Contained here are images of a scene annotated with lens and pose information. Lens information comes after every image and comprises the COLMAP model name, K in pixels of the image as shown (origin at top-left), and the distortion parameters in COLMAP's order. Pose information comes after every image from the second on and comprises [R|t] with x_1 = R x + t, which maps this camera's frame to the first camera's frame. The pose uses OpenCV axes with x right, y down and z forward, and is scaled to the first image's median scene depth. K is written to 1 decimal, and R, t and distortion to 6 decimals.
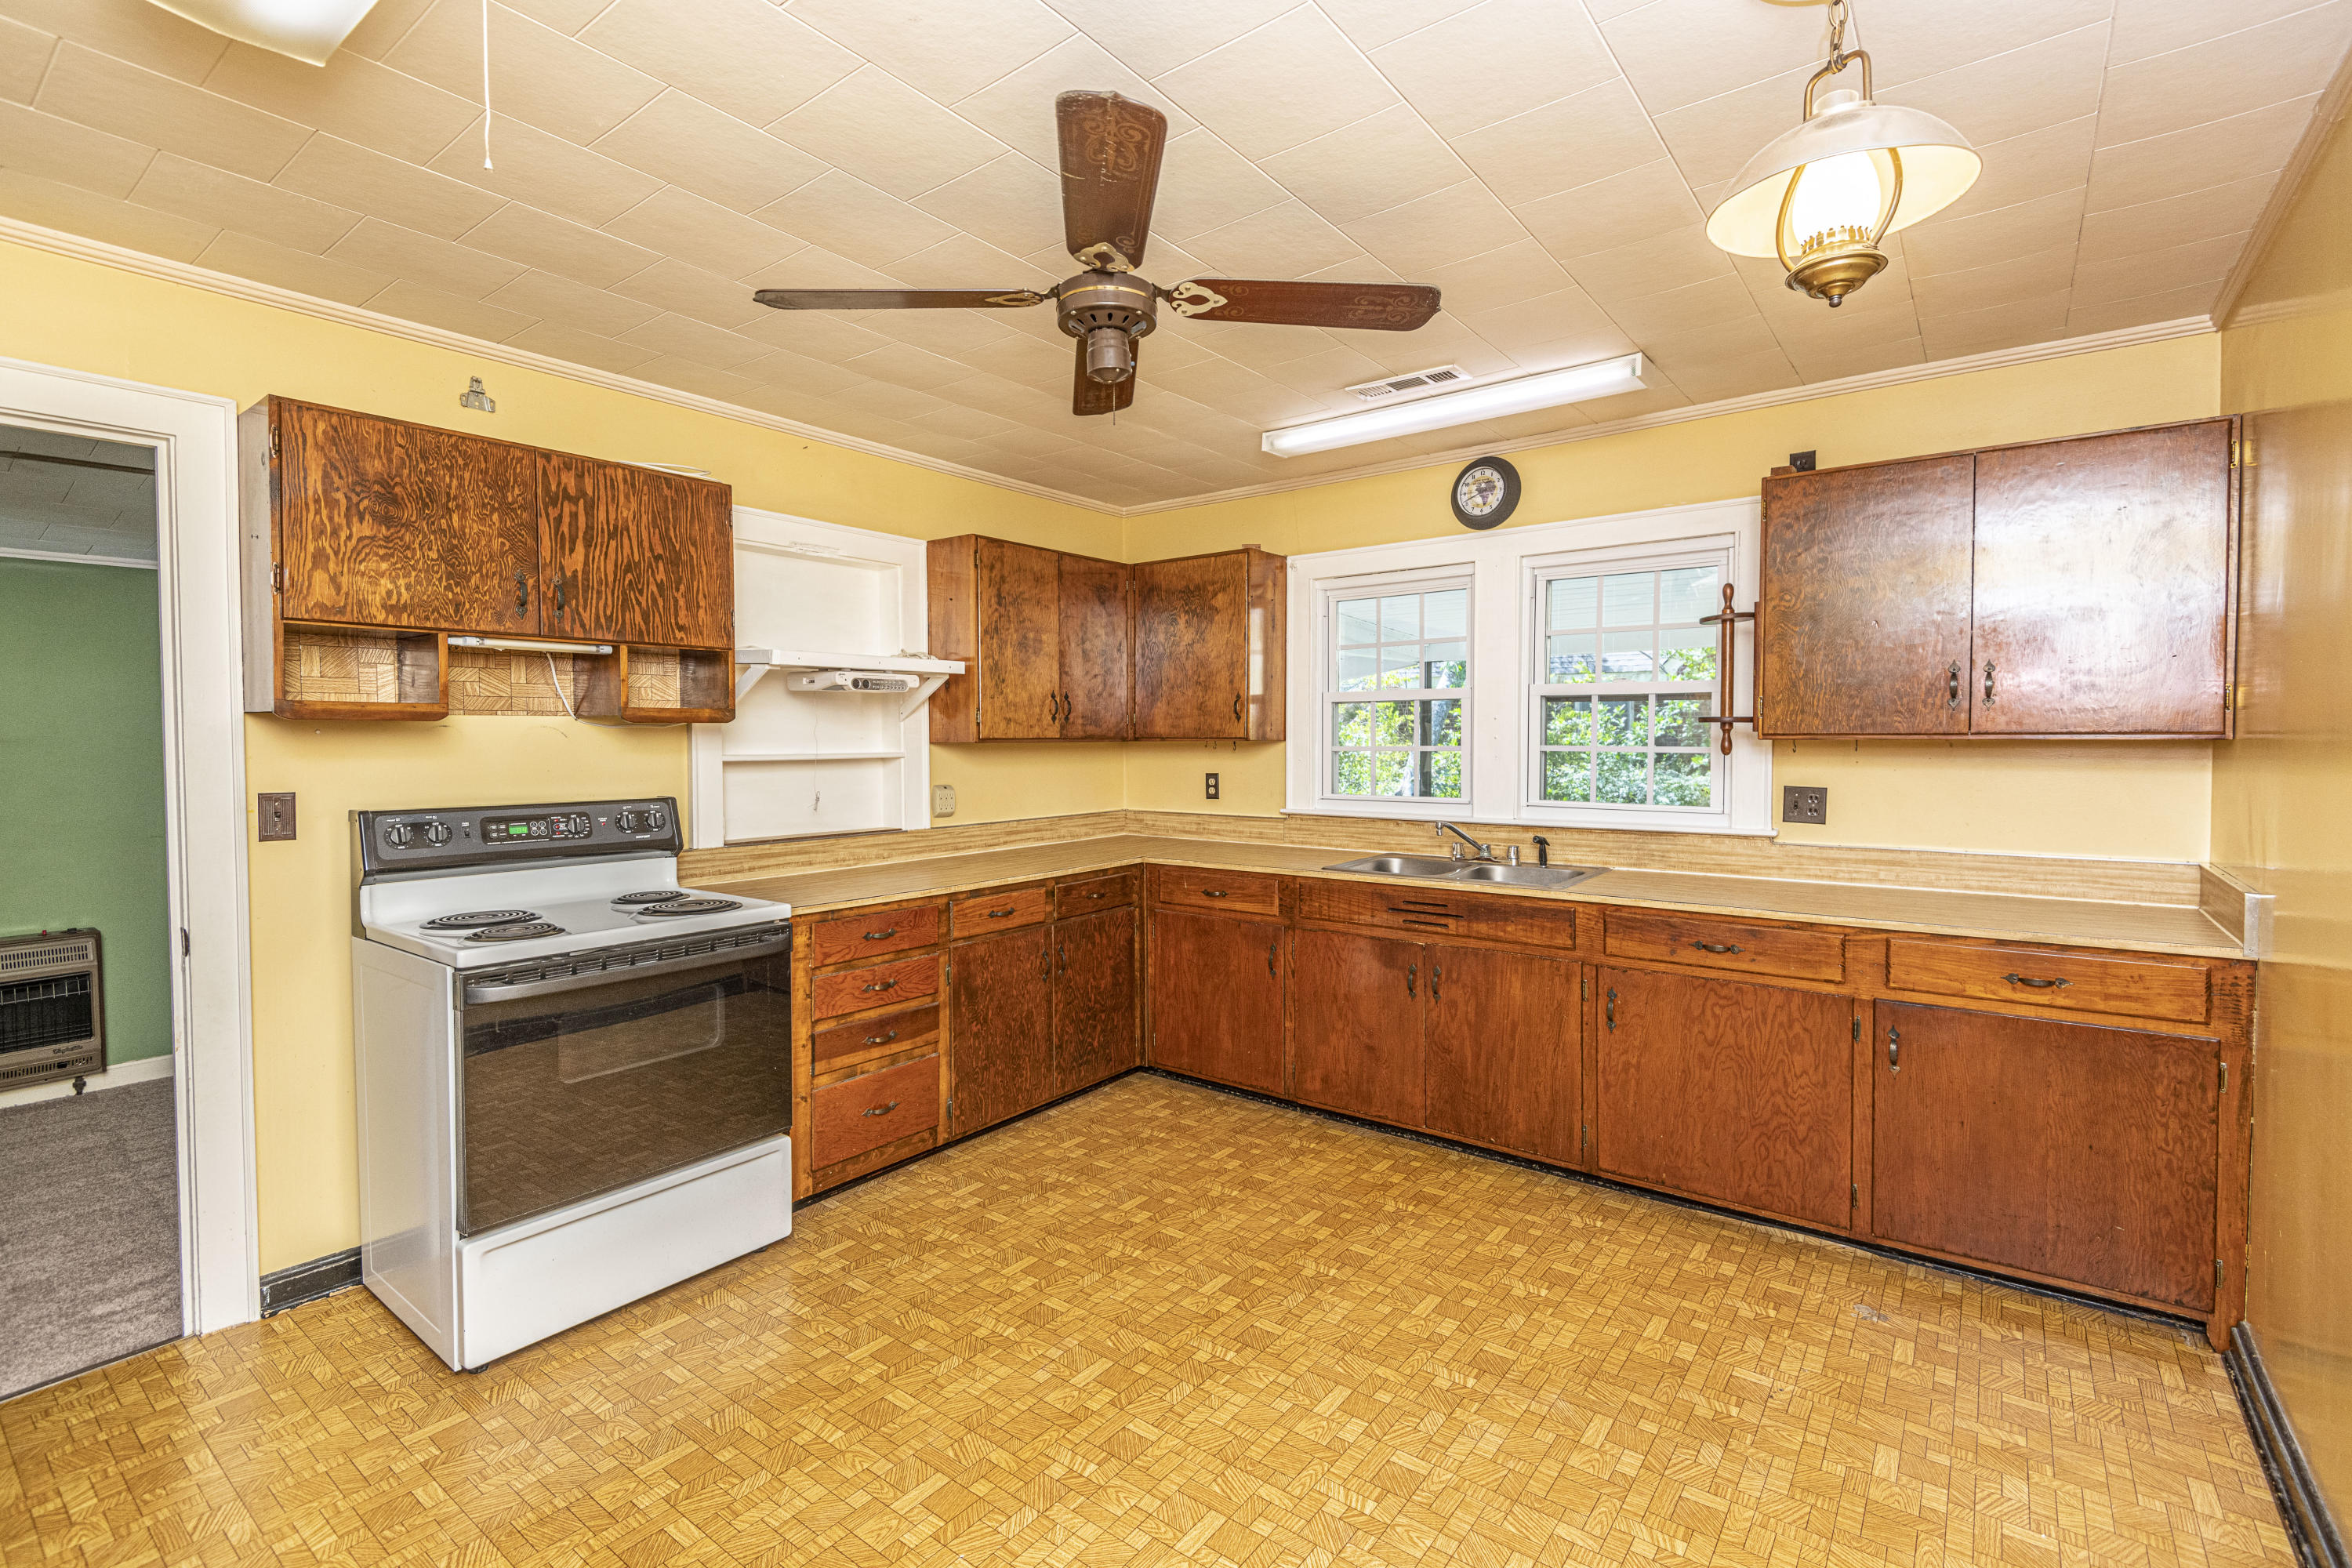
lens RADIAL K [[1053.8, 0, 1183.9], [0, 1053.8, 766.5], [0, 0, 1]] dist [0.043463, -0.029110]
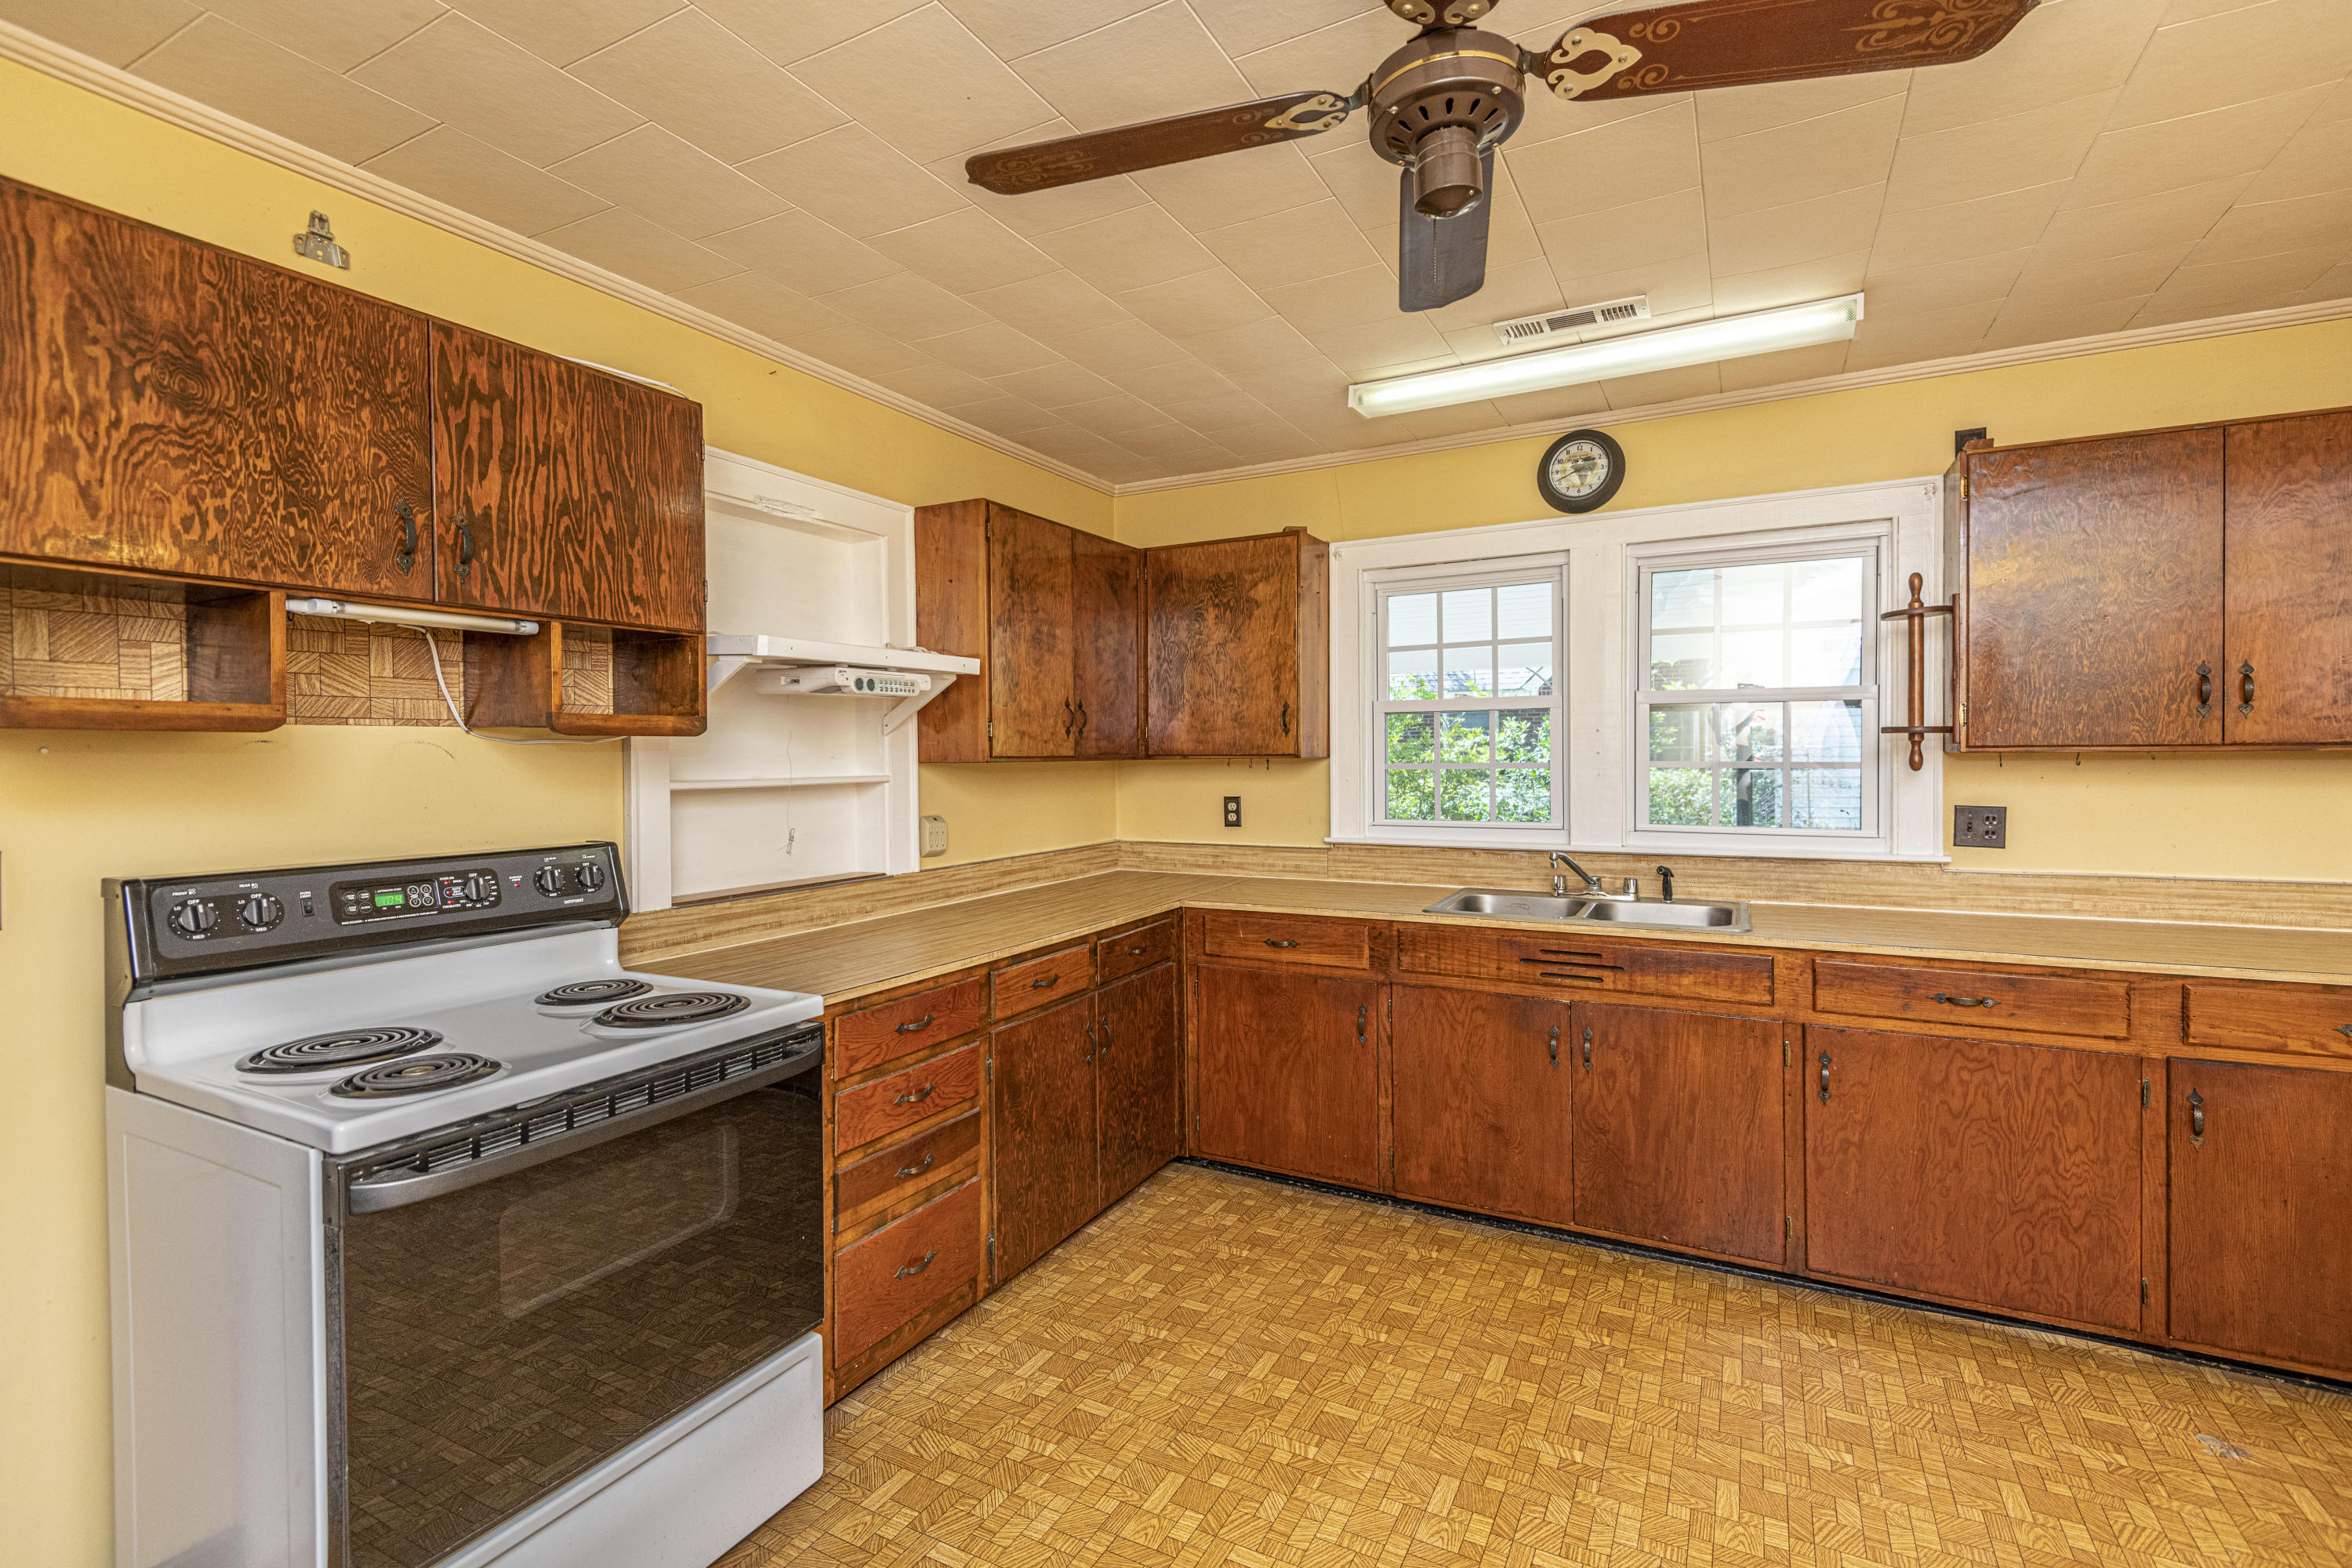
lens RADIAL K [[1058.0, 0, 1186.2], [0, 1058.0, 765.5], [0, 0, 1]] dist [0.028524, -0.015013]
pose [[0.986893, -0.007019, 0.161223, -0.215541], [0.010143, 0.999776, -0.018560, -0.004879], [-0.161057, 0.019952, 0.986743, 0.237846]]
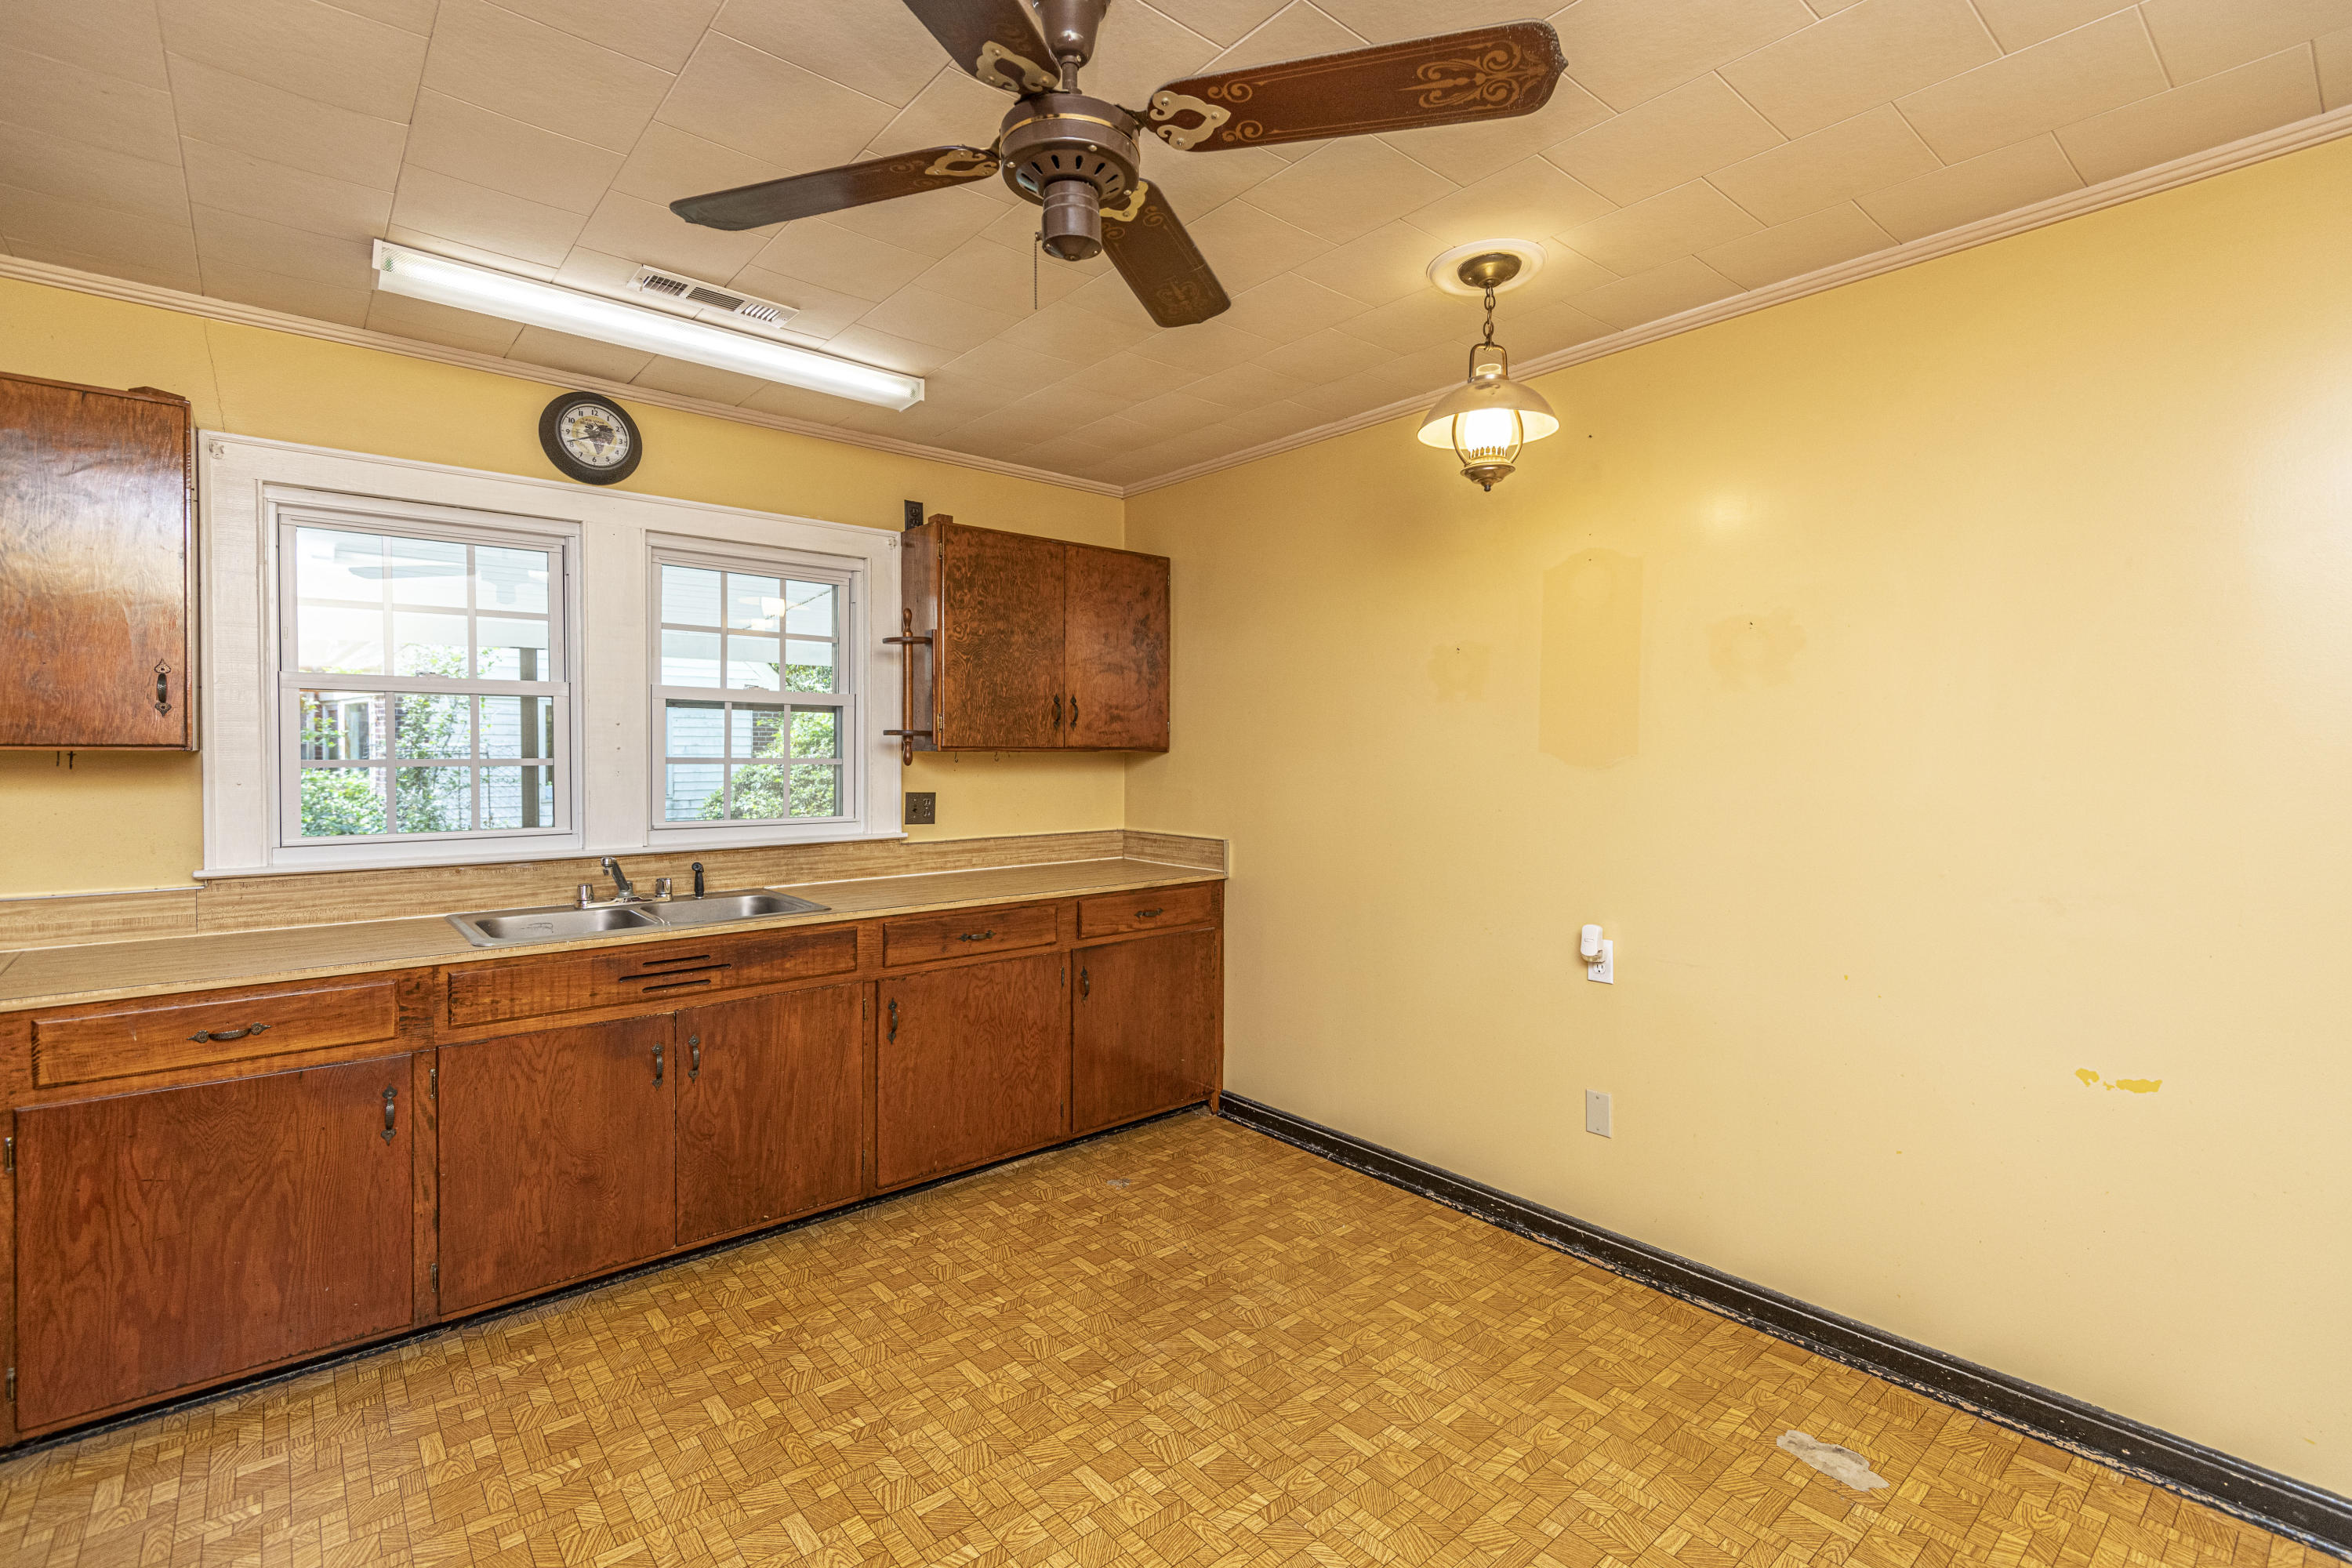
lens RADIAL K [[1058.0, 0, 1186.2], [0, 1058.0, 765.5], [0, 0, 1]] dist [0.028524, -0.015013]
pose [[0.213779, -0.010824, 0.976822, -0.488006], [0.025135, 0.999669, 0.005576, -0.009317], [-0.976559, 0.023360, 0.213980, 0.489267]]
